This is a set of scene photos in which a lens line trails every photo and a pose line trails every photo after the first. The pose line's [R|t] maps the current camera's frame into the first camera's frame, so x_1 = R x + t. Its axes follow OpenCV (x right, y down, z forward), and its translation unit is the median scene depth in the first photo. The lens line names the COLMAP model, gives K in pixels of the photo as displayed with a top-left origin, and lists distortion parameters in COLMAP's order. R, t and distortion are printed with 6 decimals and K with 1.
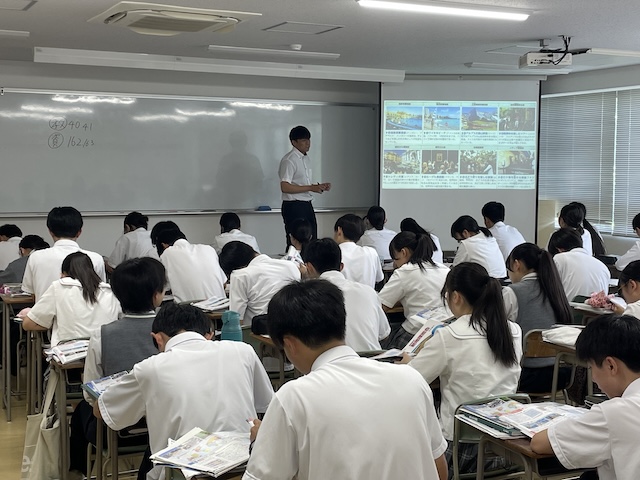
lens RADIAL K [[965.0, 0, 320.0], [0, 965.0, 240.0], [0, 0, 1]] dist [0.152943, 0.046168]
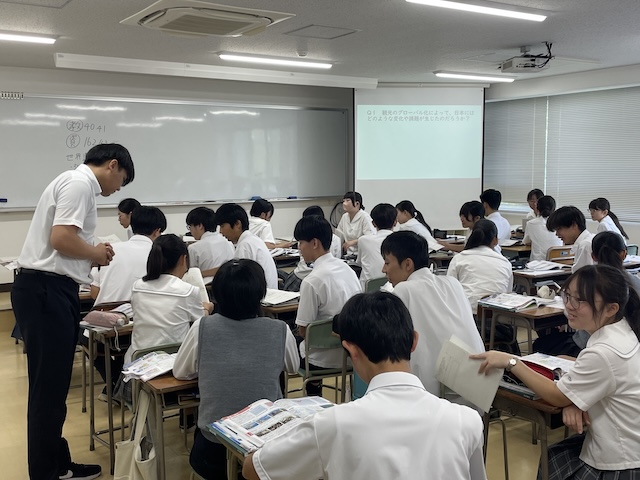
lens RADIAL K [[686.5, 0, 320.0], [0, 686.5, 240.0], [0, 0, 1]] dist [0.101299, -0.004926]
pose [[0.992332, -0.027010, 0.120617, -0.112508], [0.022597, 0.999030, 0.037802, -0.015567], [-0.121521, -0.034787, 0.991979, 0.216598]]
